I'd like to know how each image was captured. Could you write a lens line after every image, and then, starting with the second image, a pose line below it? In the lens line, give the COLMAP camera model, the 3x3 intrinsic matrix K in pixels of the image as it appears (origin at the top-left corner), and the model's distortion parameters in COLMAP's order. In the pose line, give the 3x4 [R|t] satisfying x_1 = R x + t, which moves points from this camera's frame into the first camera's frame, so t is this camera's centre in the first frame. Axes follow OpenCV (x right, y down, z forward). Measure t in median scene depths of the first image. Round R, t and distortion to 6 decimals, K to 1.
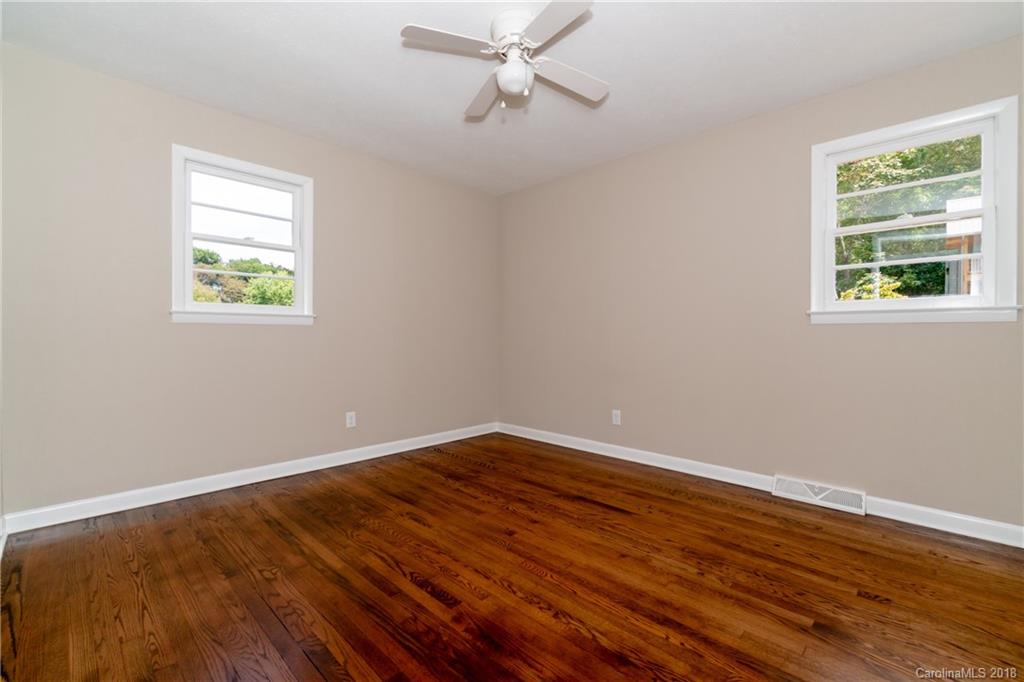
lens RADIAL K [[447.8, 0, 512.0], [0, 447.8, 341.0], [0, 0, 1]] dist [-0.011817, -0.000258]
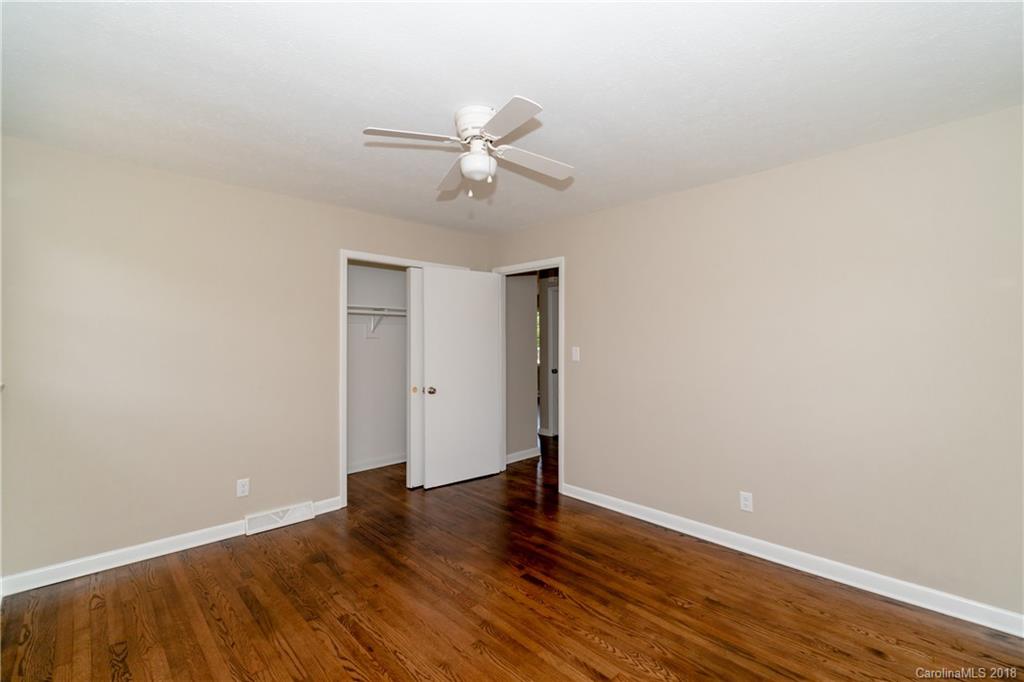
lens RADIAL K [[447.8, 0, 512.0], [0, 447.8, 341.0], [0, 0, 1]] dist [-0.011817, -0.000258]
pose [[-0.999754, -0.003167, 0.021974, -0.102181], [-0.002956, 0.999949, 0.009652, -0.209809], [-0.022003, 0.009585, -0.999712, 2.225413]]
